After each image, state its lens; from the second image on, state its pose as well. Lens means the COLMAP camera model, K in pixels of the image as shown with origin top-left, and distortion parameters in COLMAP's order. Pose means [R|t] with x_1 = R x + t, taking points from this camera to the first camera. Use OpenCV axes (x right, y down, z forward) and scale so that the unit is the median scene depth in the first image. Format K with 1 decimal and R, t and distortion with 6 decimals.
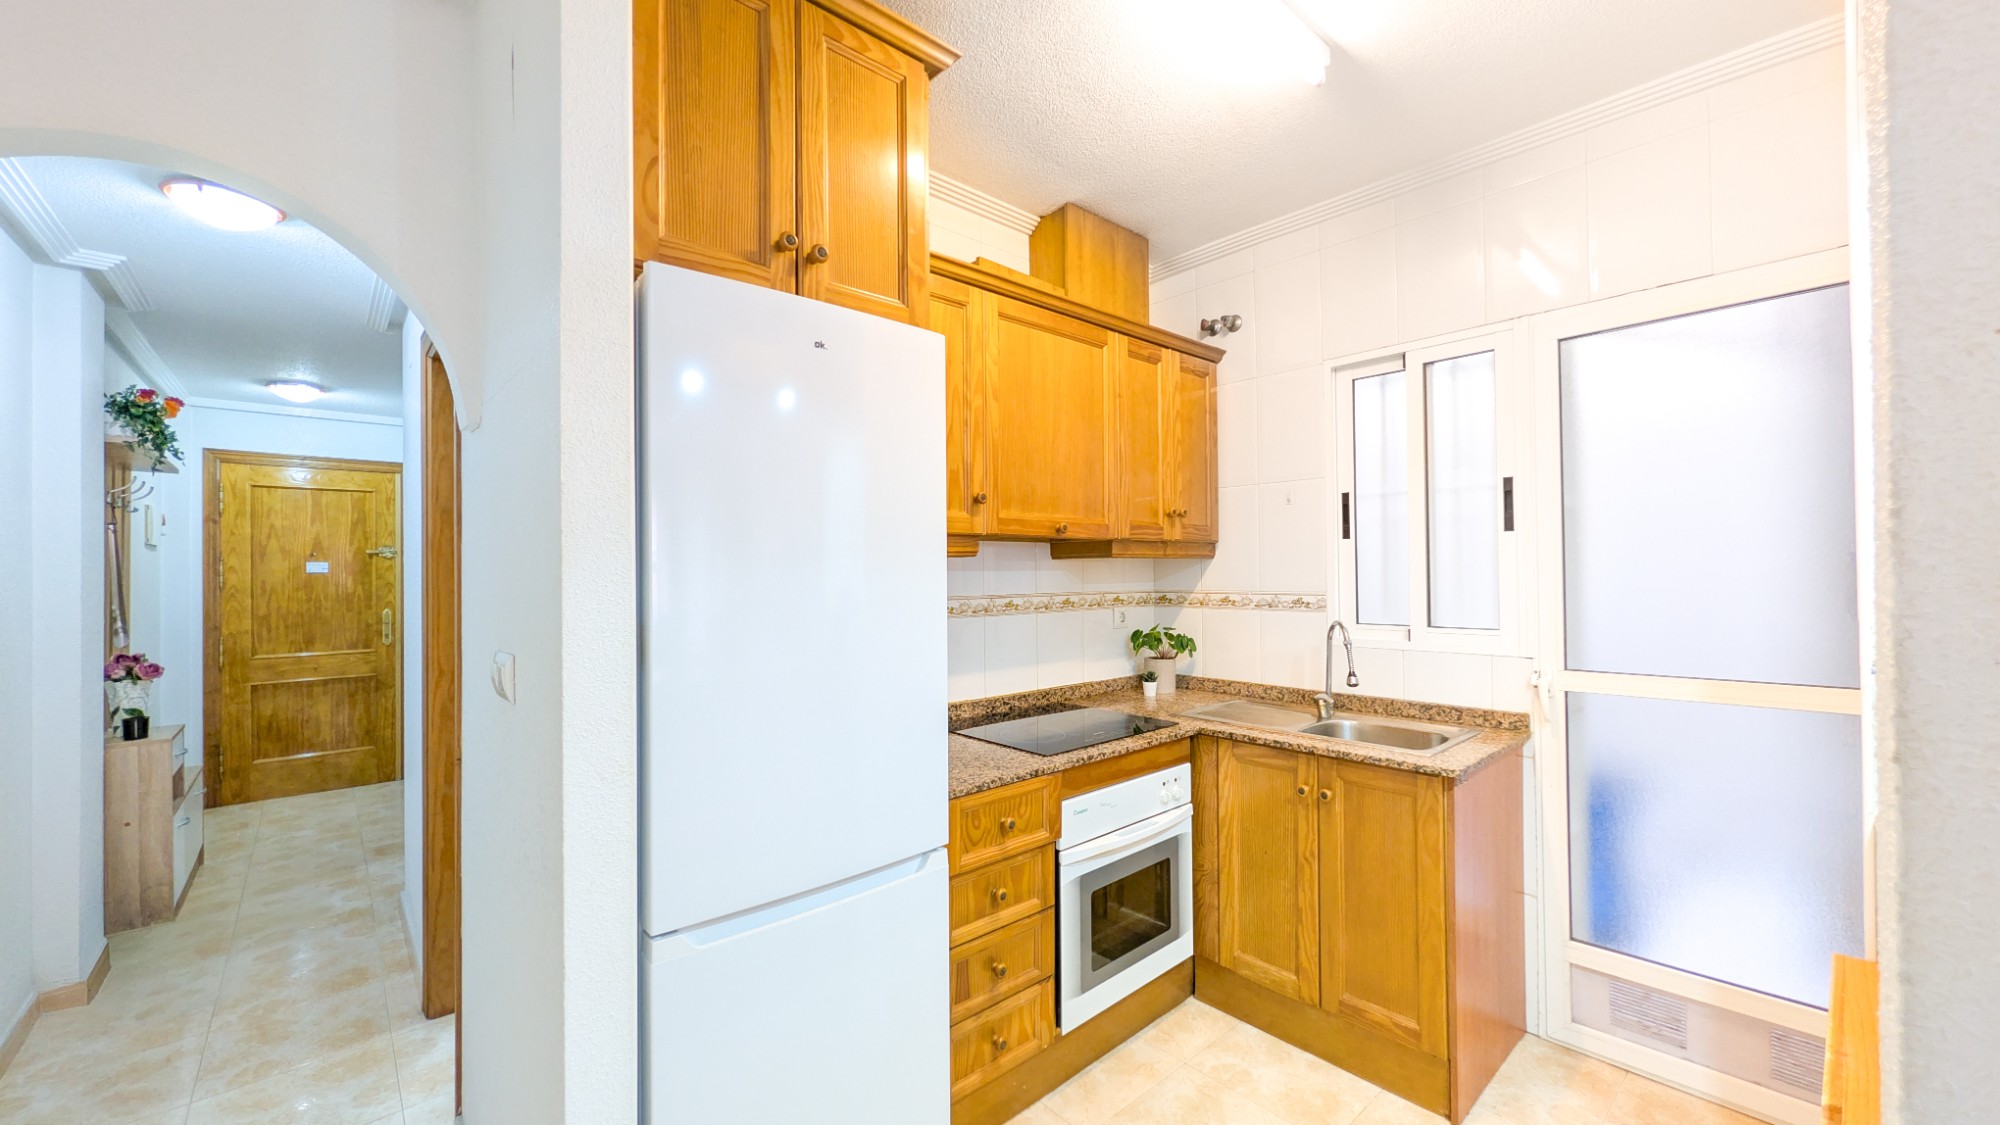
lens RADIAL K [[761.0, 0, 998.3], [0, 761.0, 566.5], [0, 0, 1]] dist [-0.000522, 0.000055]
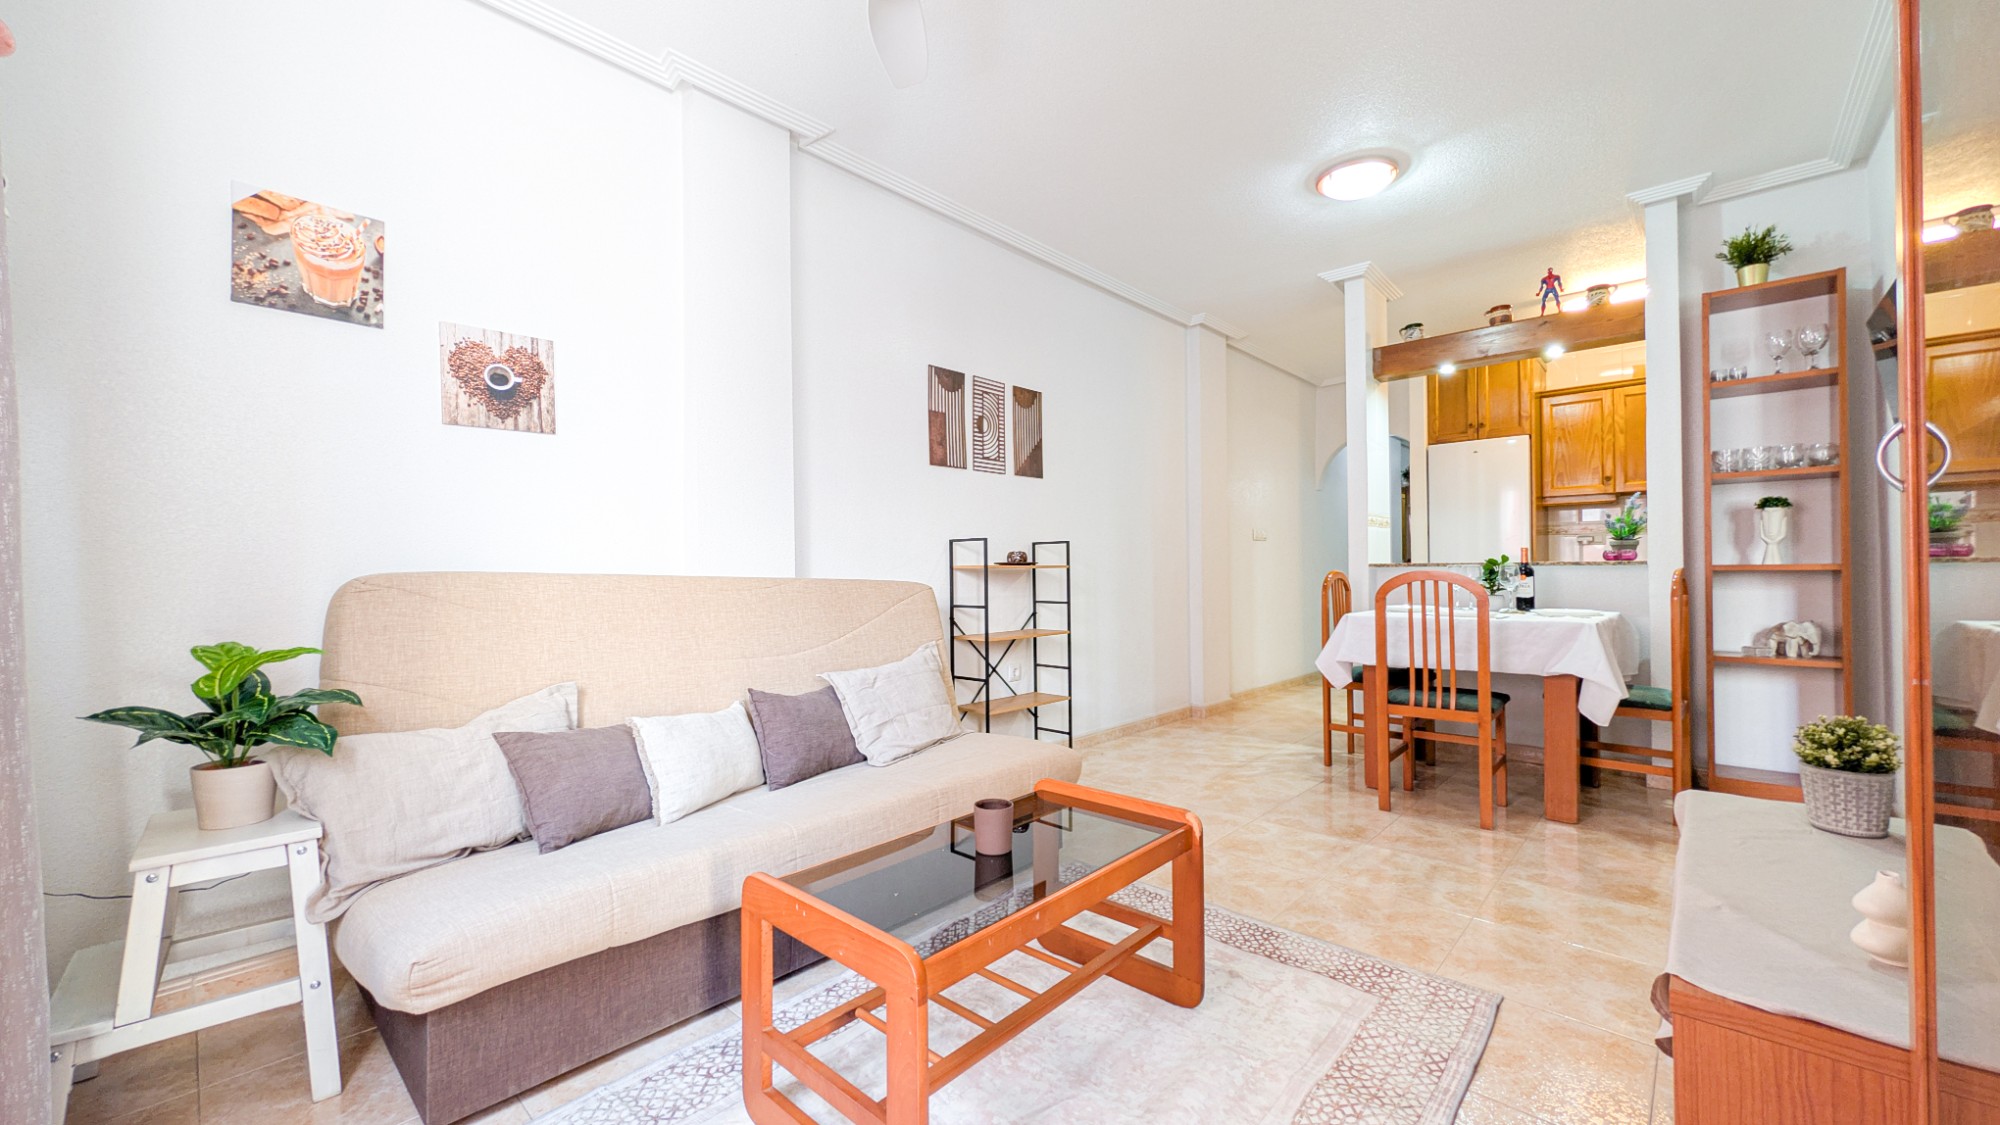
lens RADIAL K [[761.0, 0, 998.3], [0, 761.0, 566.5], [0, 0, 1]] dist [-0.000522, 0.000055]
pose [[0.094785, 0.000521, -0.995498, 1.774423], [0.015536, 0.999877, 0.002002, 0.124369], [0.995377, -0.015656, 0.094765, -0.933986]]
